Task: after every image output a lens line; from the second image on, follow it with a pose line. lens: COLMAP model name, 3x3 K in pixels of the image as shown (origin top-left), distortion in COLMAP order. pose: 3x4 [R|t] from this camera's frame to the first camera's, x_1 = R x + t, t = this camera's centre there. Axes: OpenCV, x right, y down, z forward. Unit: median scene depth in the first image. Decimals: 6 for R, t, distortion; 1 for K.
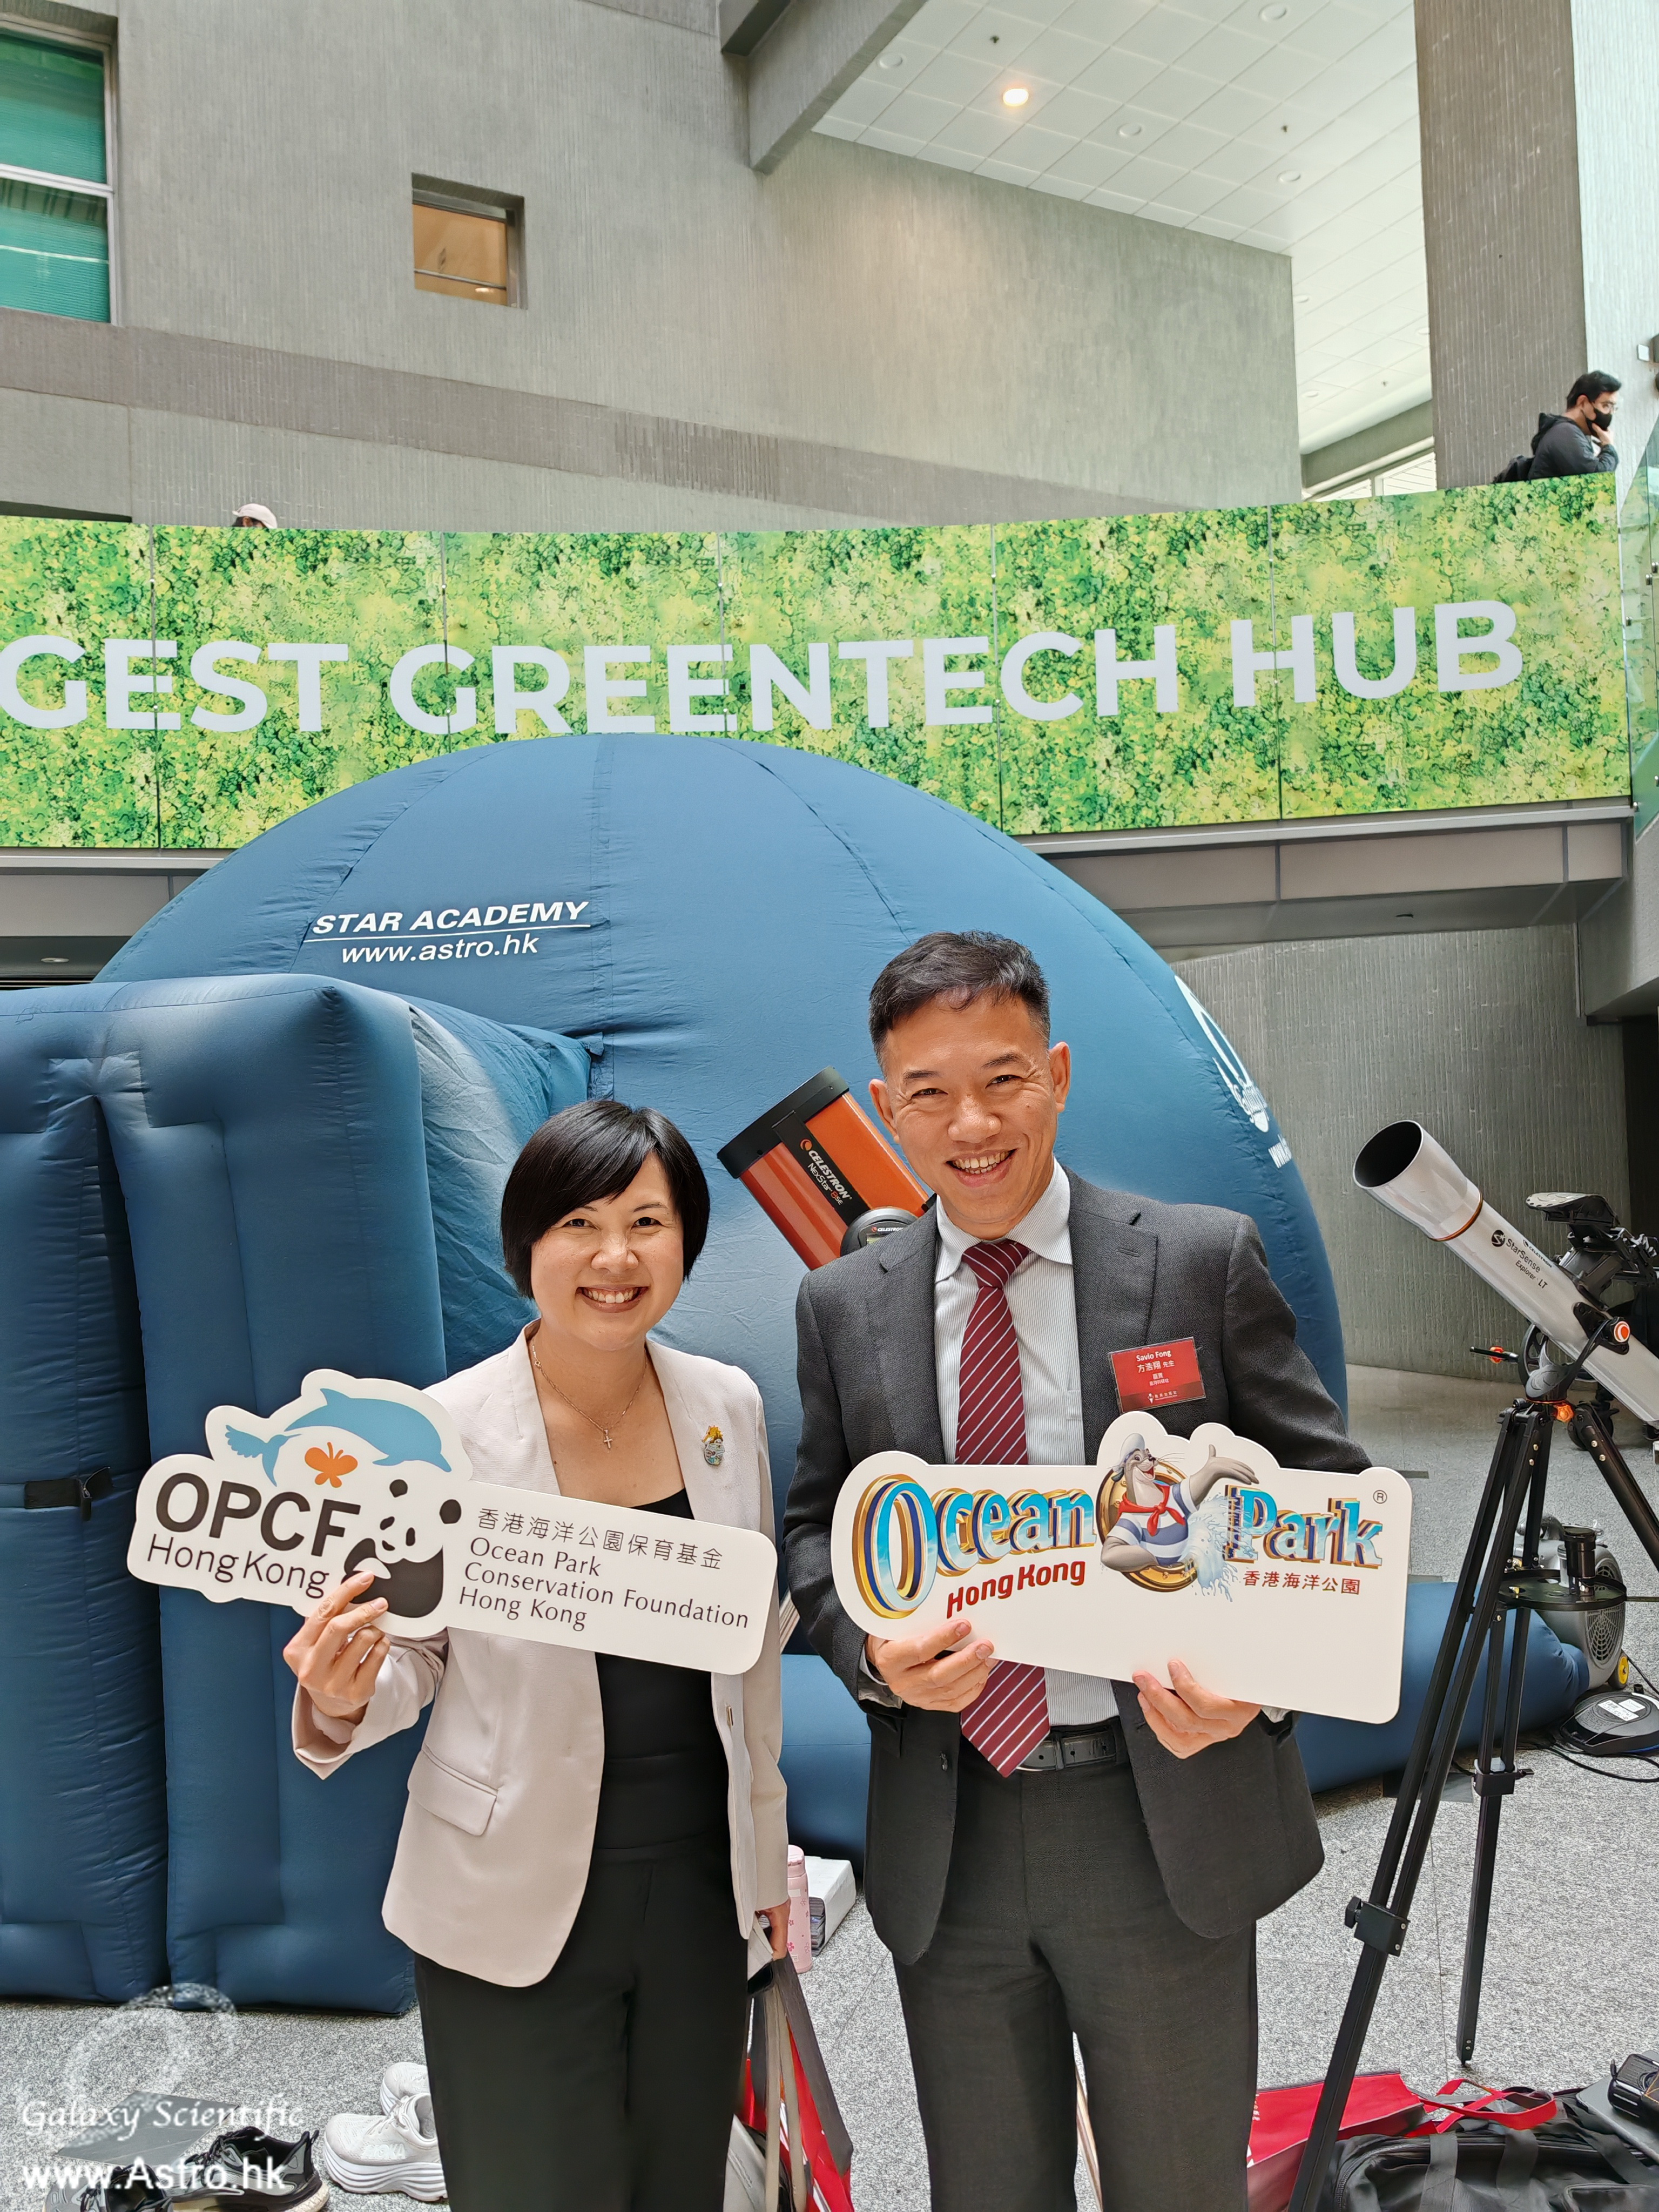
lens RADIAL K [[1887.9, 0, 820.2], [0, 1887.9, 1113.3], [0, 0, 1]] dist [0.145824, -0.442426]
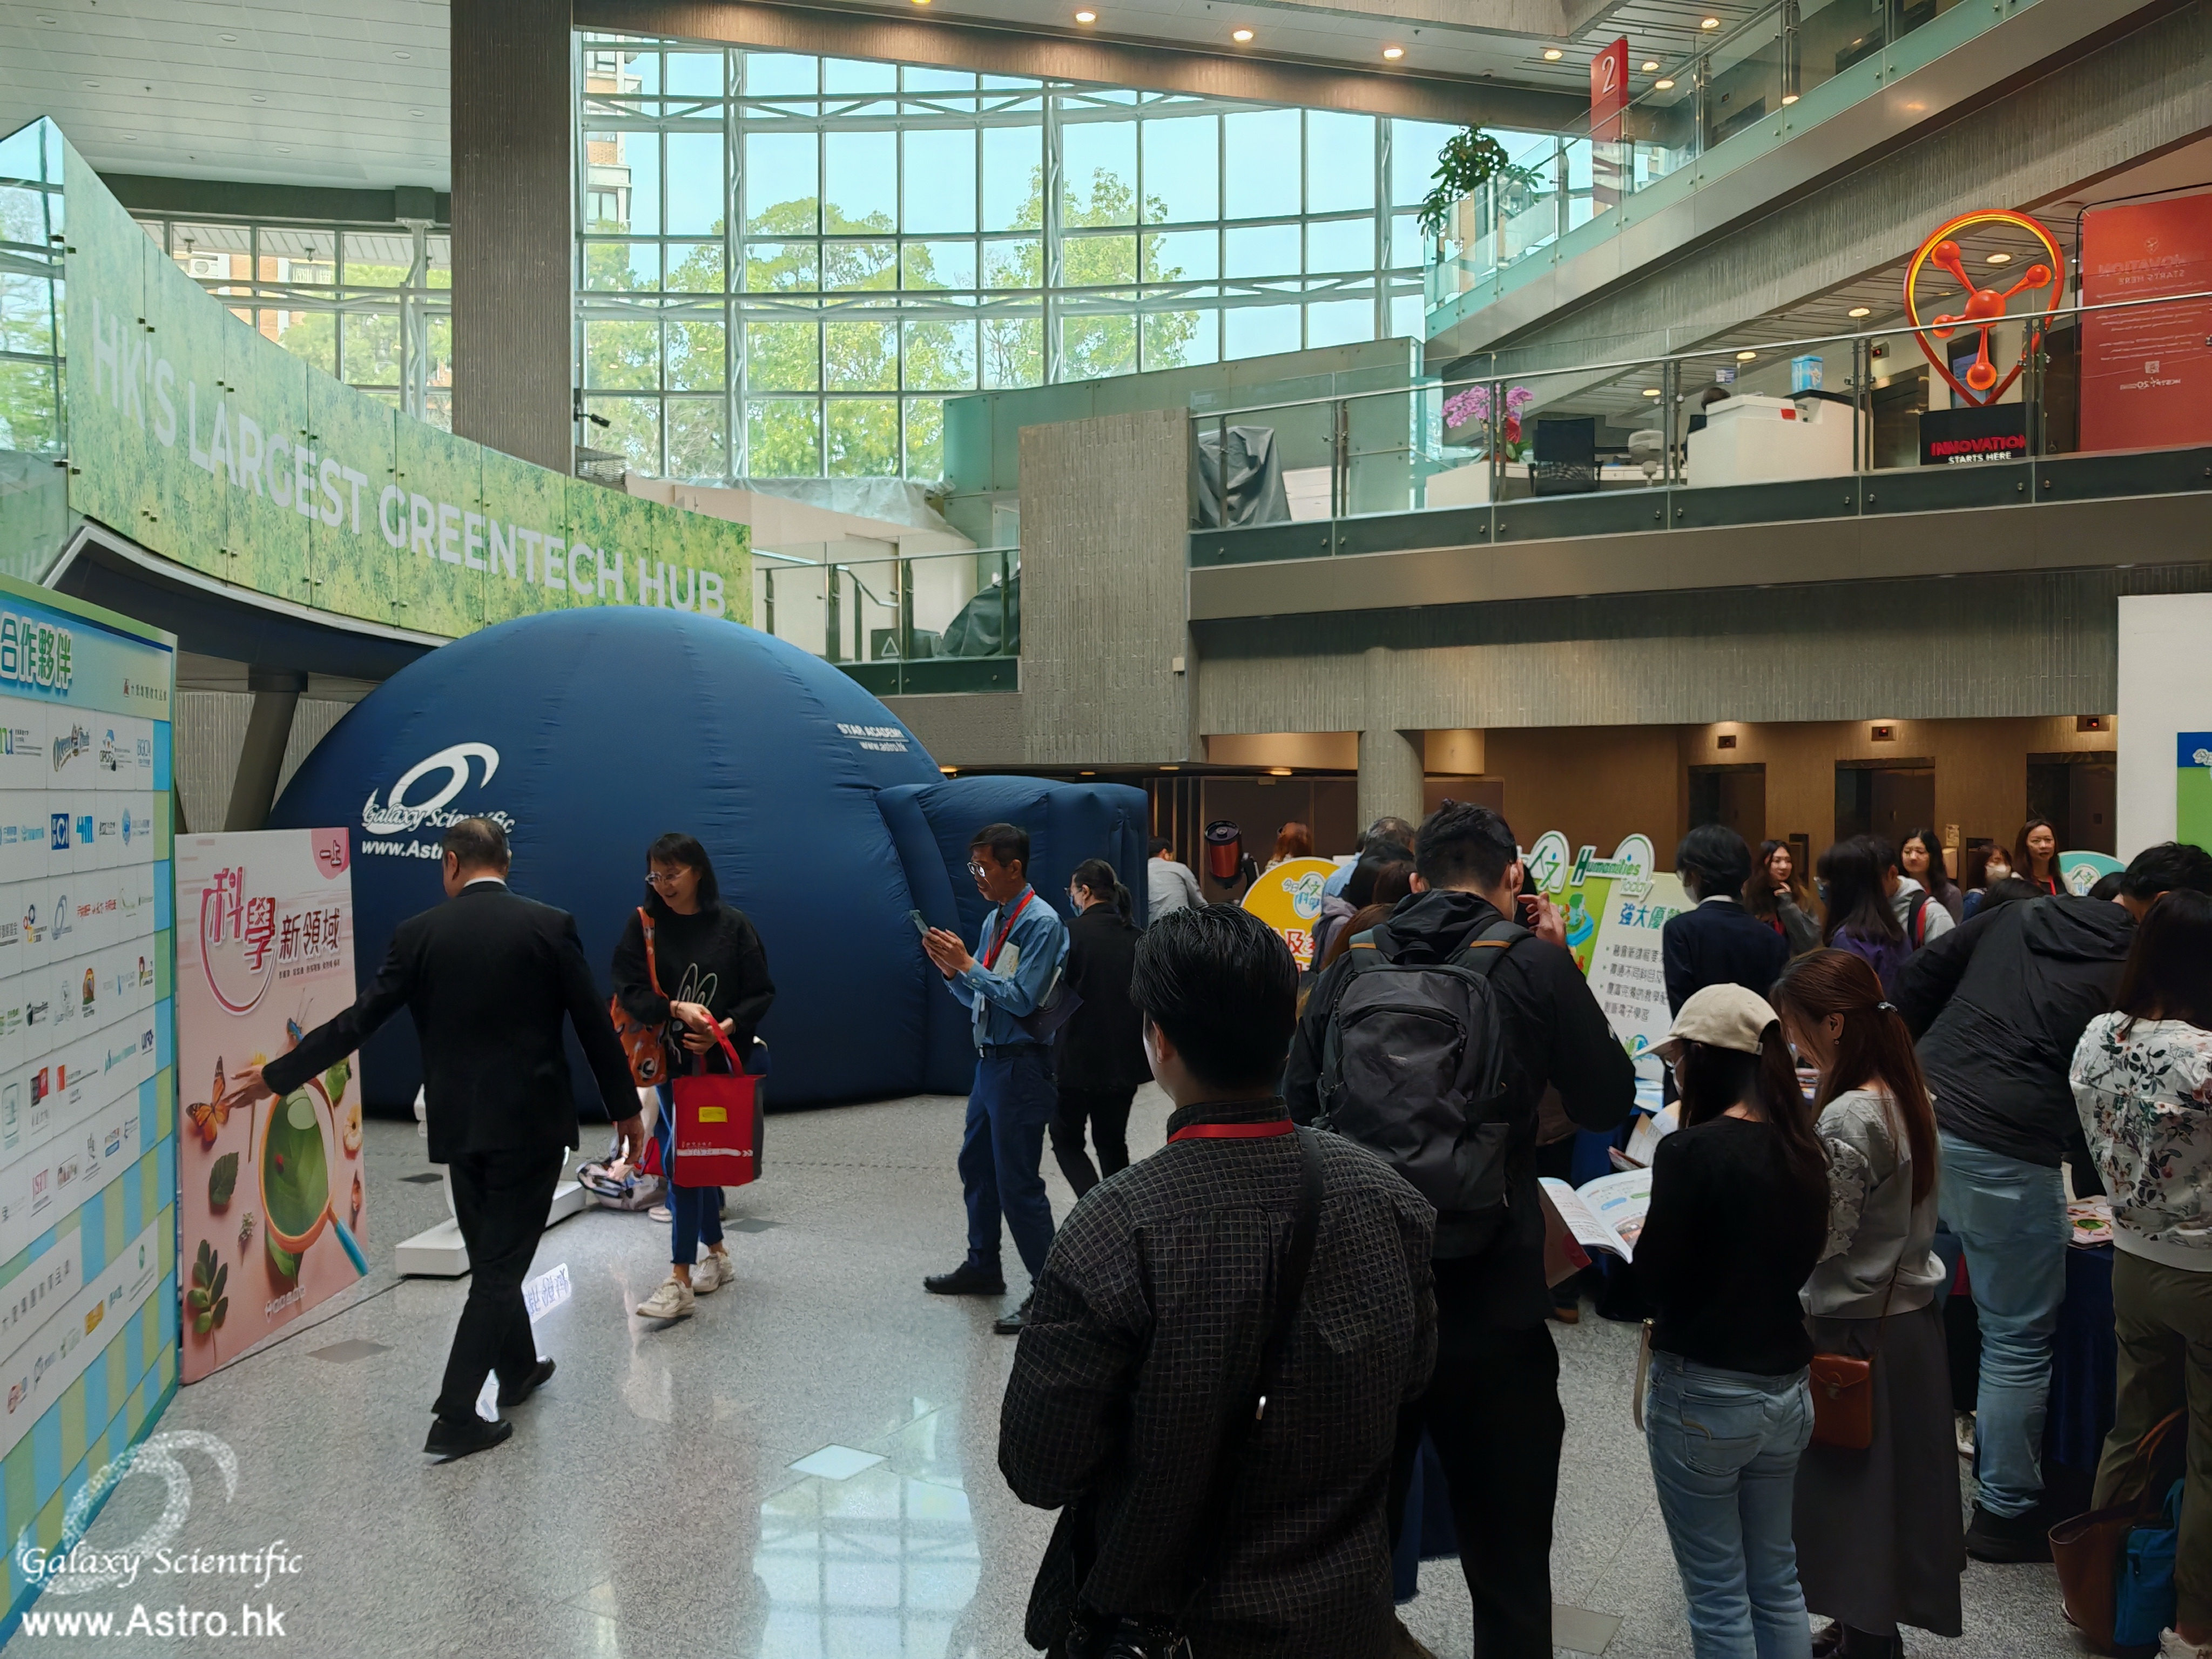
lens RADIAL K [[1764.0, 0, 1216.8], [0, 1764.0, 855.8], [0, 0, 1]] dist [-0.005557, -0.129714]
pose [[0.155082, 0.005023, 0.987889, -1.405583], [-0.023891, 0.999714, -0.001333, 0.022941], [-0.987613, -0.023395, 0.155157, 0.167221]]
